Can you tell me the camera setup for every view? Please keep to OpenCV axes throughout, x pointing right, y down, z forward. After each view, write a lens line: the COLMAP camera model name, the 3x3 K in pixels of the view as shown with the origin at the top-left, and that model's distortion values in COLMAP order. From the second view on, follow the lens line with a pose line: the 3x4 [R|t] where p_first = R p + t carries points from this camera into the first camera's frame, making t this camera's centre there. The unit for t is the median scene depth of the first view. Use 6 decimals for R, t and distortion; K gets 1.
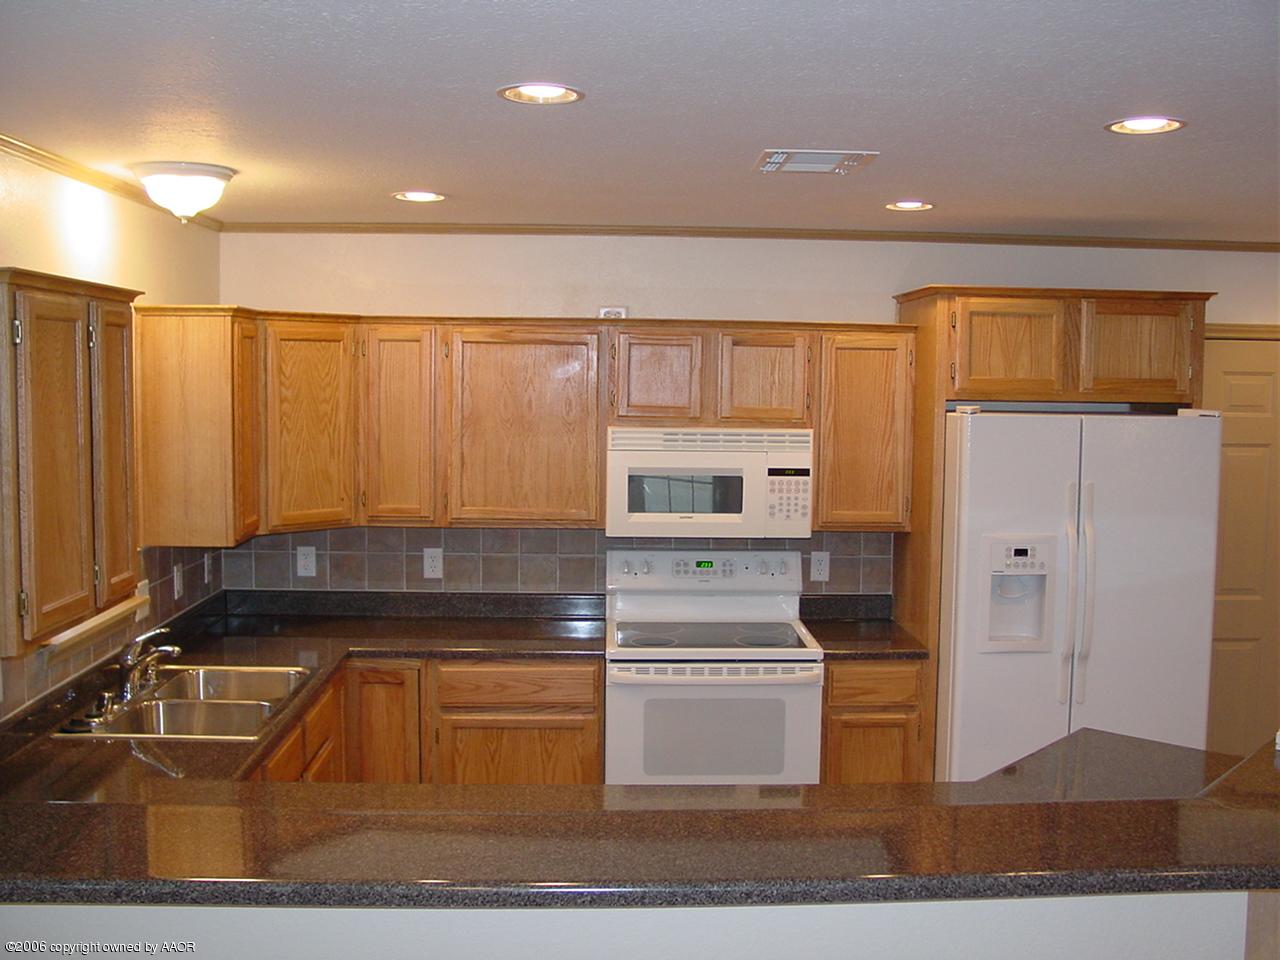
lens RADIAL K [[1280.8, 0, 641.2], [0, 1280.8, 476.4], [0, 0, 1]] dist [-0.113349, 0.000000]
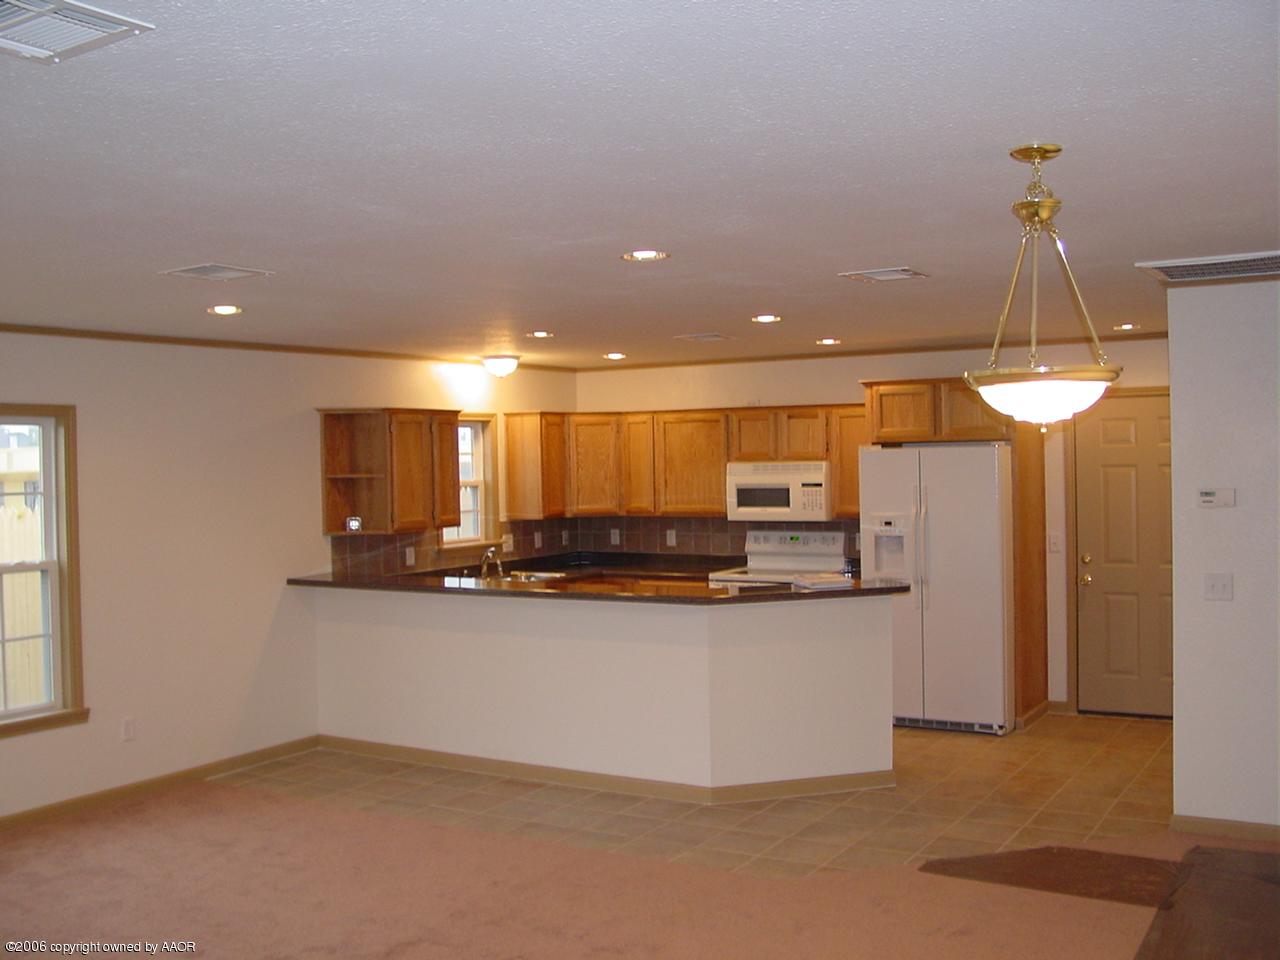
lens RADIAL K [[1280.8, 0, 639.4], [0, 1280.8, 481.0], [0, 0, 1]] dist [-0.113349, 0.000000]
pose [[0.831632, -0.017879, -0.555040, 0.929453], [-0.014218, 0.998468, -0.053466, 0.092654], [0.555146, 0.052355, 0.830104, -0.671082]]
